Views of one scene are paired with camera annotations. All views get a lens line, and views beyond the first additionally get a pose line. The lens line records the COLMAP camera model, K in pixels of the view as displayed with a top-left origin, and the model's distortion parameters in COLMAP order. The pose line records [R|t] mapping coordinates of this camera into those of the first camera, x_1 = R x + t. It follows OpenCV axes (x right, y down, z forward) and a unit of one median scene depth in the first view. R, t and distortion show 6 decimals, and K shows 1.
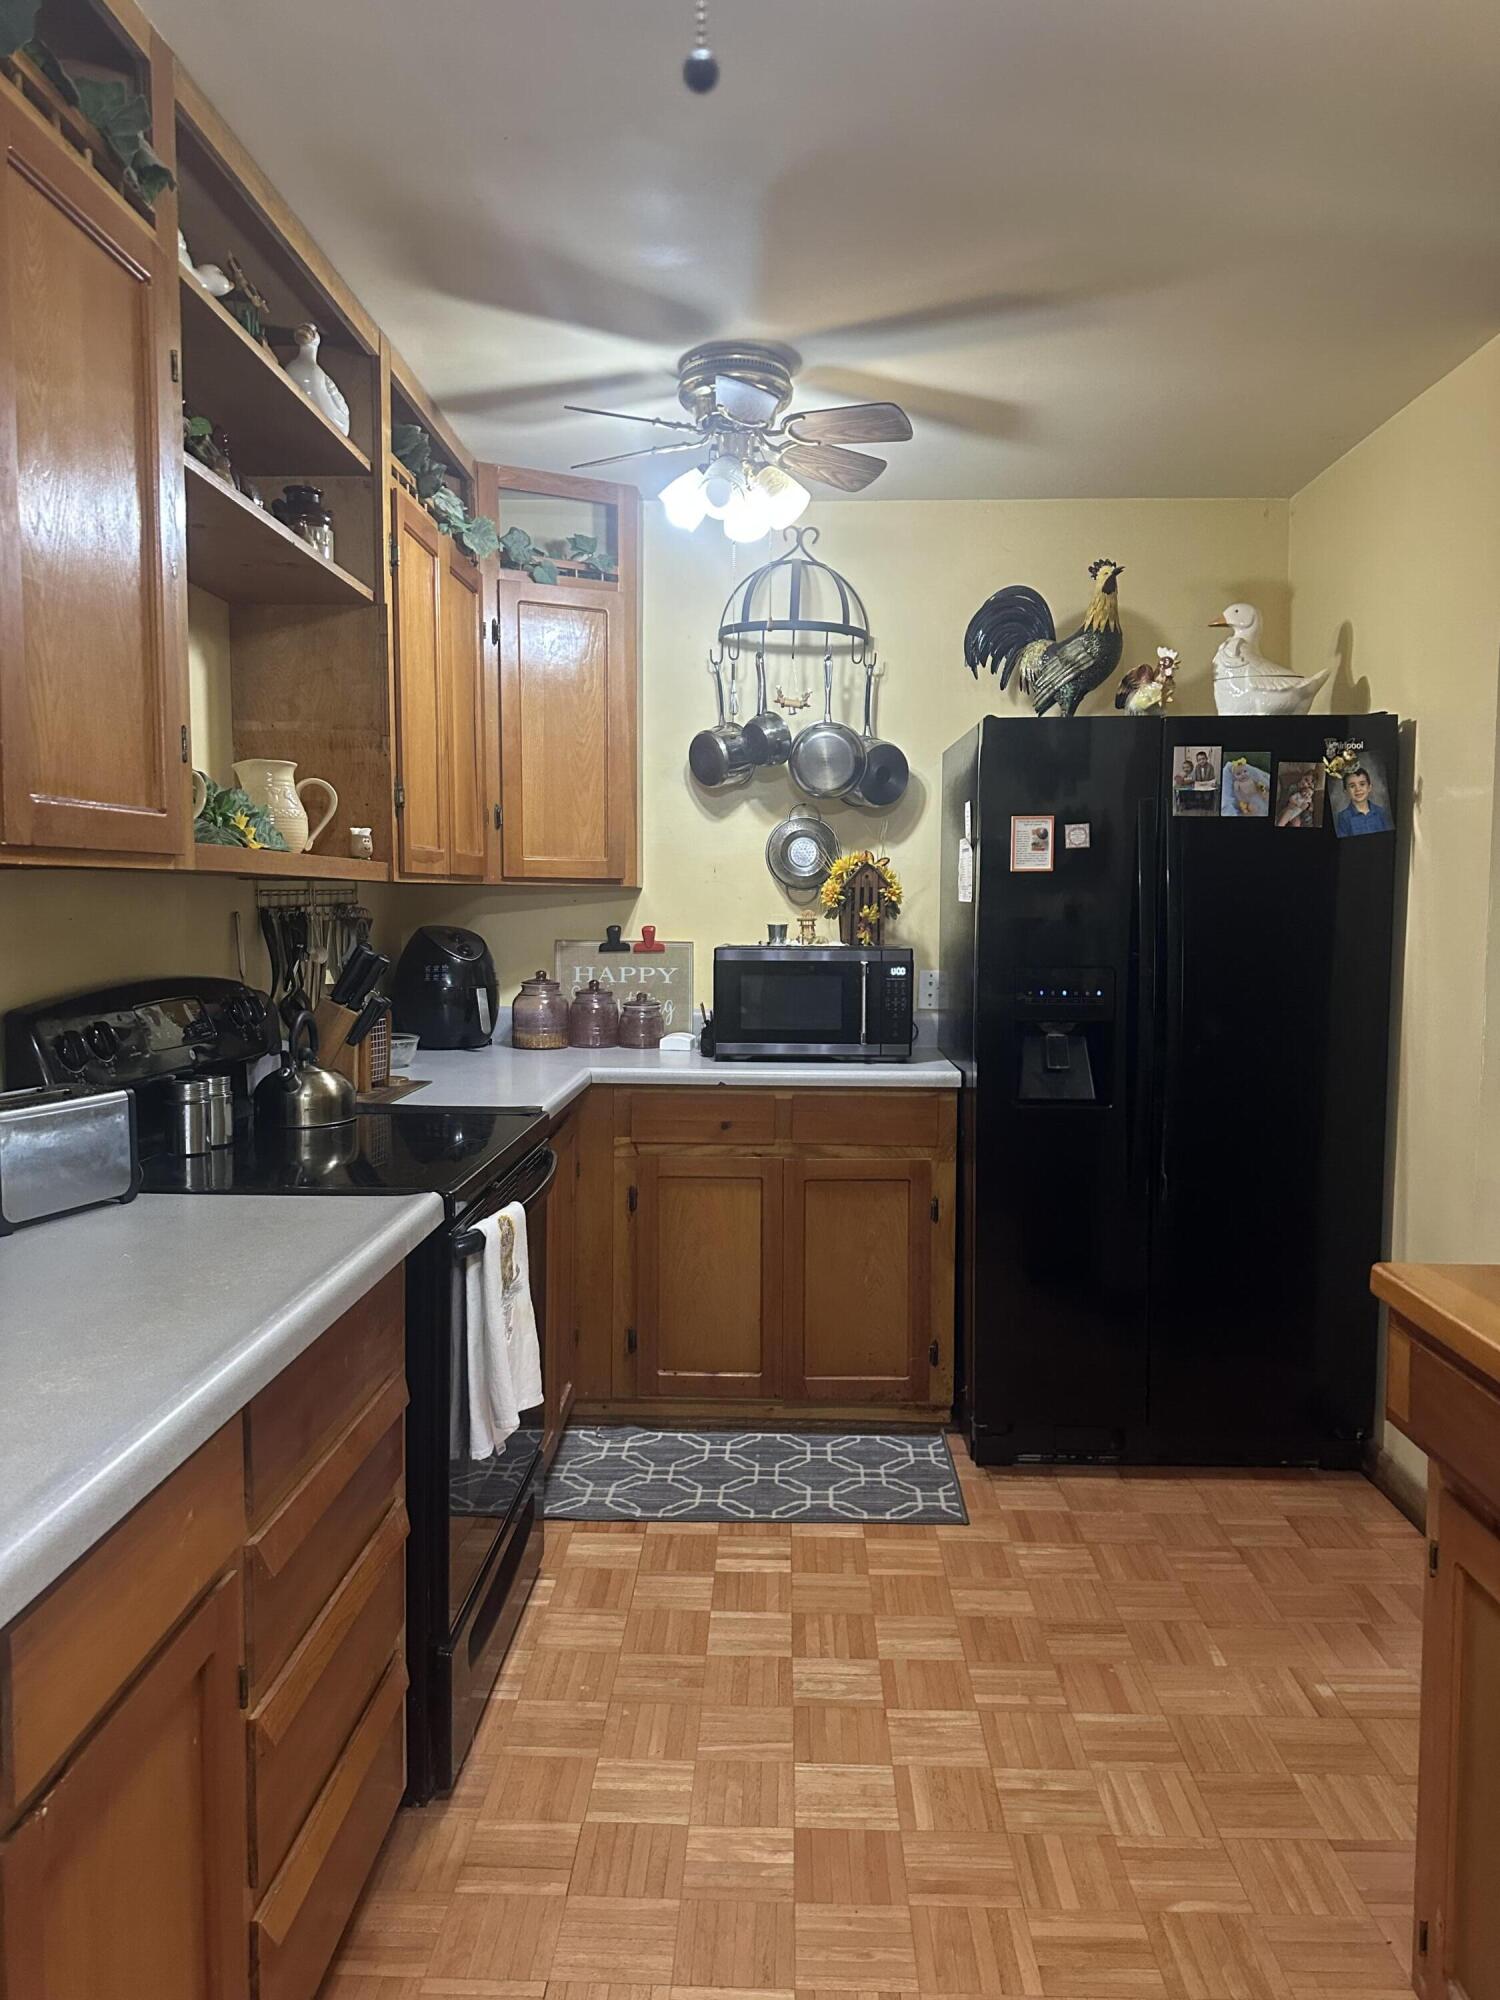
lens RADIAL K [[1428.9, 0, 749.8], [0, 1428.9, 1010.0], [0, 0, 1]] dist [0.048305, -0.073590]
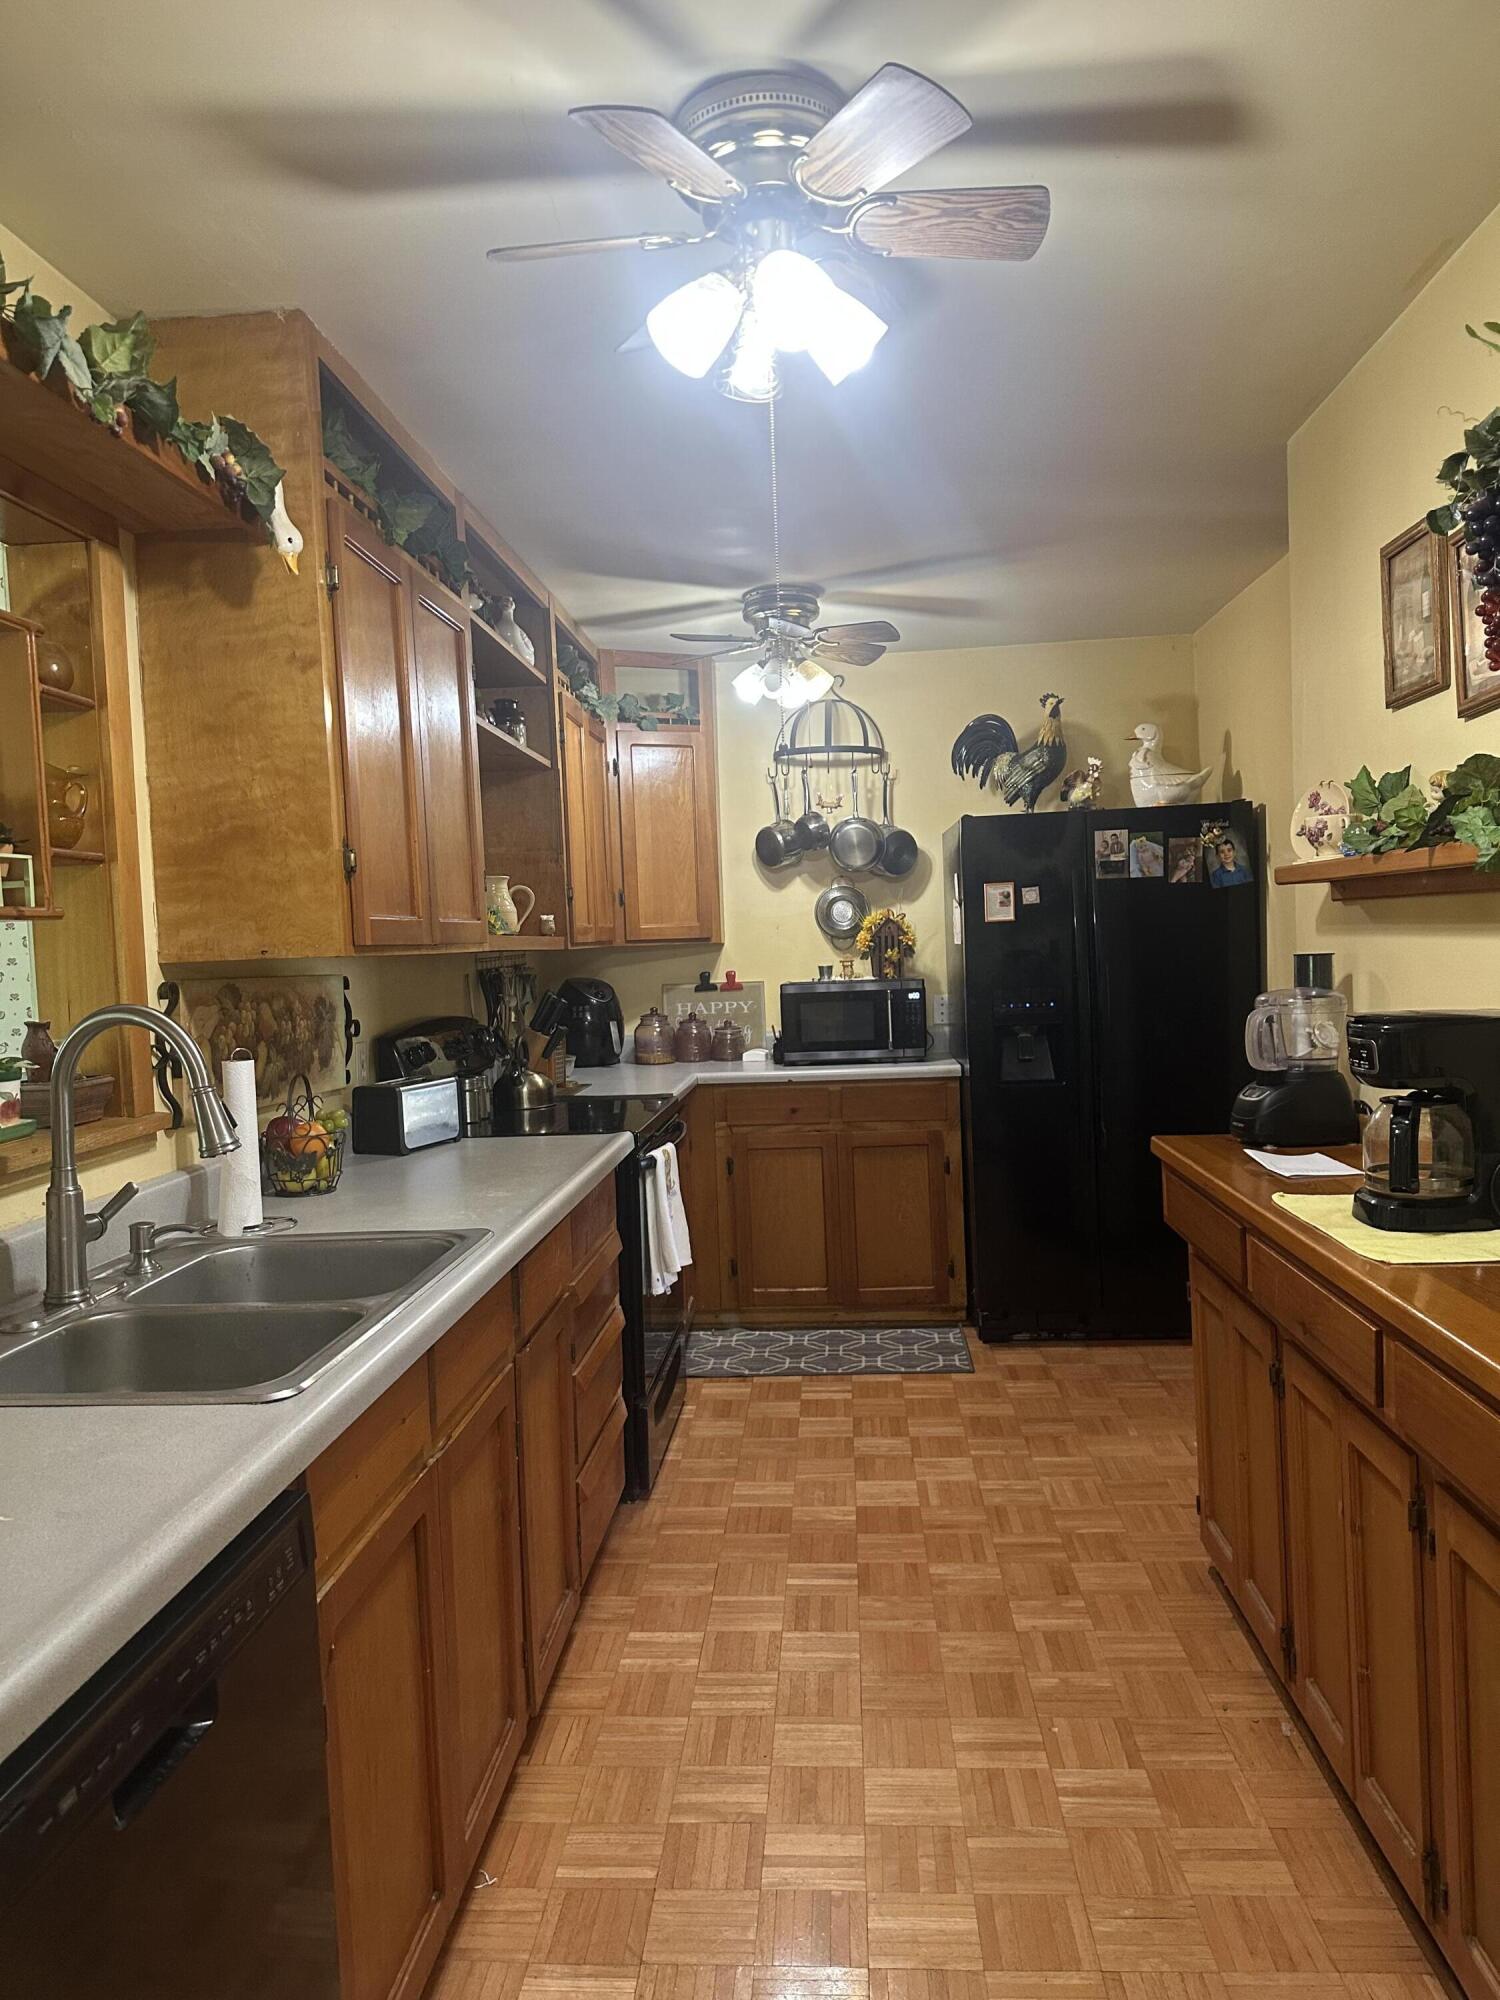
lens RADIAL K [[1428.9, 0, 733.4], [0, 1428.9, 991.5], [0, 0, 1]] dist [0.048305, -0.073590]
pose [[0.997811, -0.042791, -0.050414, -0.001005], [0.040585, 0.998207, -0.044003, 0.025955], [0.052207, 0.041860, 0.997759, -0.448886]]
